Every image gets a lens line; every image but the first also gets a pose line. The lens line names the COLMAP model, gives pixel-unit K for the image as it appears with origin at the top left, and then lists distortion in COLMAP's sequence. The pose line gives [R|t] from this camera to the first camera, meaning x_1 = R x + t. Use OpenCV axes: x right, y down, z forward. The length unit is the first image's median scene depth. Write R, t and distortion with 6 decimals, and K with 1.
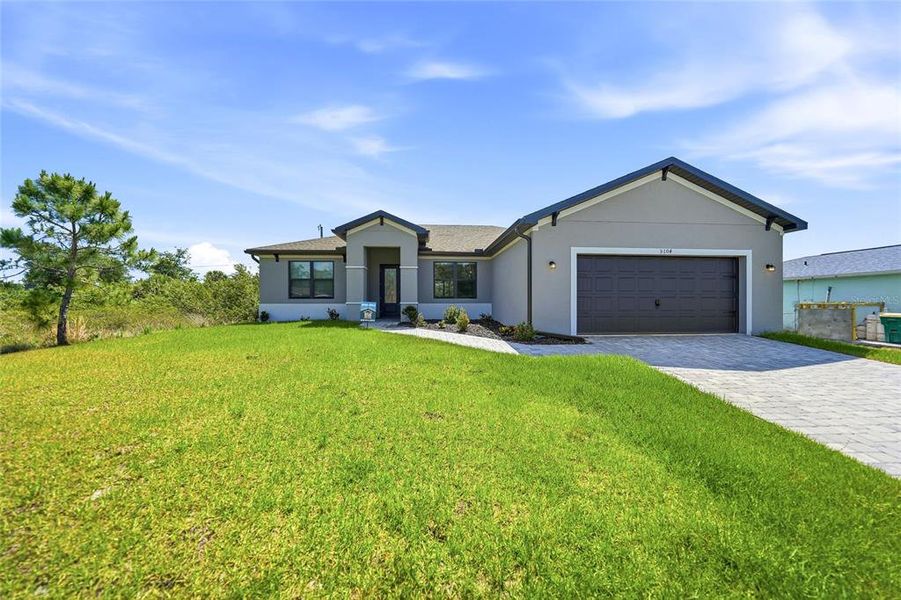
lens RADIAL K [[317.9, 0, 451.3], [0, 317.9, 301.0], [0, 0, 1]] dist [-0.030763, 0.007083]
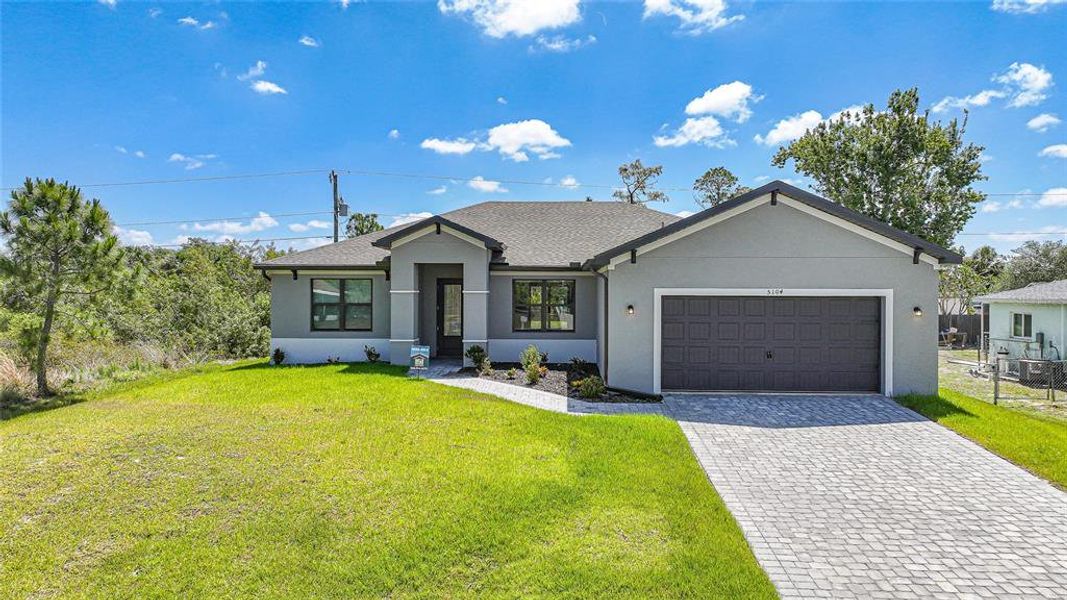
lens RADIAL K [[747.6, 0, 539.9], [0, 747.6, 296.7], [0, 0, 1]] dist [0.002126, 0.010432]
pose [[0.995175, 0.005124, -0.097977, 0.187015], [-0.004332, 0.999956, 0.008290, -0.112573], [0.098015, -0.007825, 0.995154, -0.707460]]
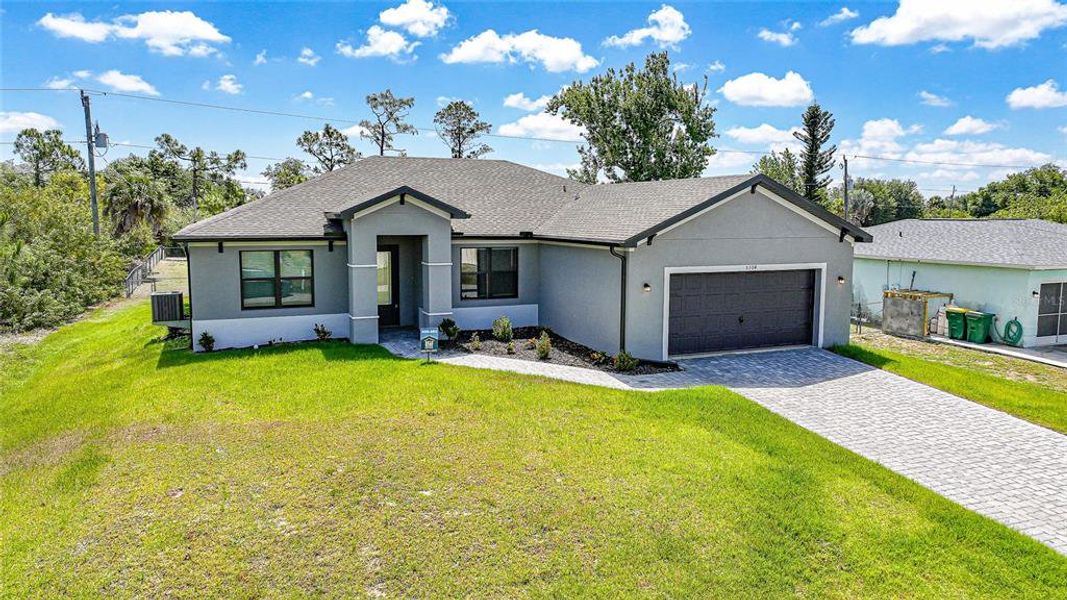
lens RADIAL K [[747.6, 0, 539.9], [0, 747.6, 296.7], [0, 0, 1]] dist [0.002126, 0.010432]
pose [[0.941023, -0.031799, 0.336844, -0.502610], [-0.007167, 0.993477, 0.113808, -0.231101], [-0.338266, -0.109510, 0.934657, -0.669817]]
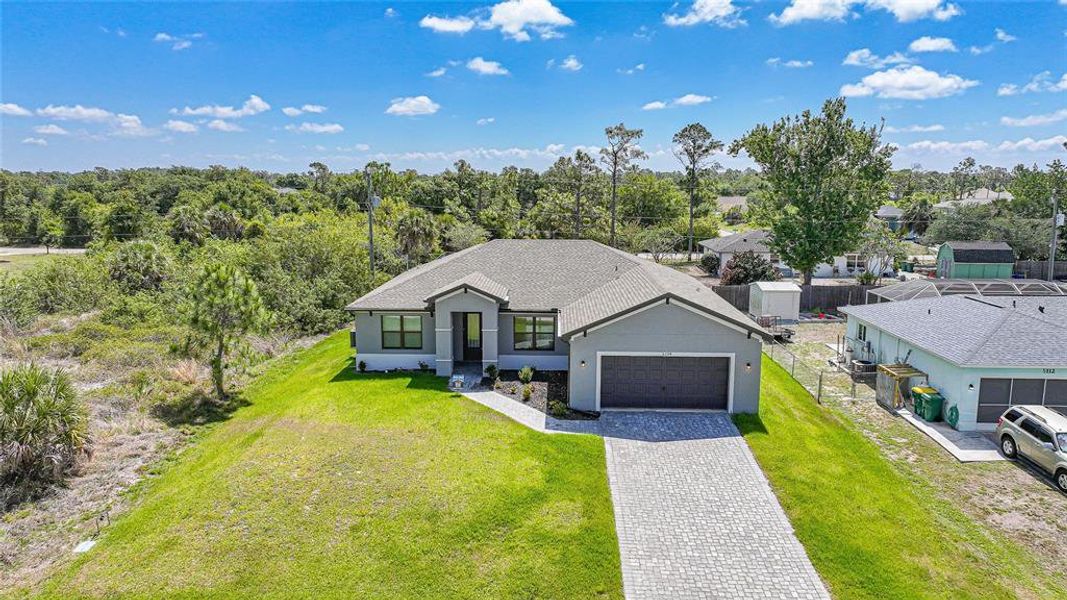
lens RADIAL K [[747.6, 0, 539.9], [0, 747.6, 296.7], [0, 0, 1]] dist [0.002126, 0.010432]
pose [[0.995365, 0.019685, -0.094130, 0.301373], [-0.004506, 0.987297, 0.158823, -0.664695], [0.096060, -0.157663, 0.982810, -1.629107]]
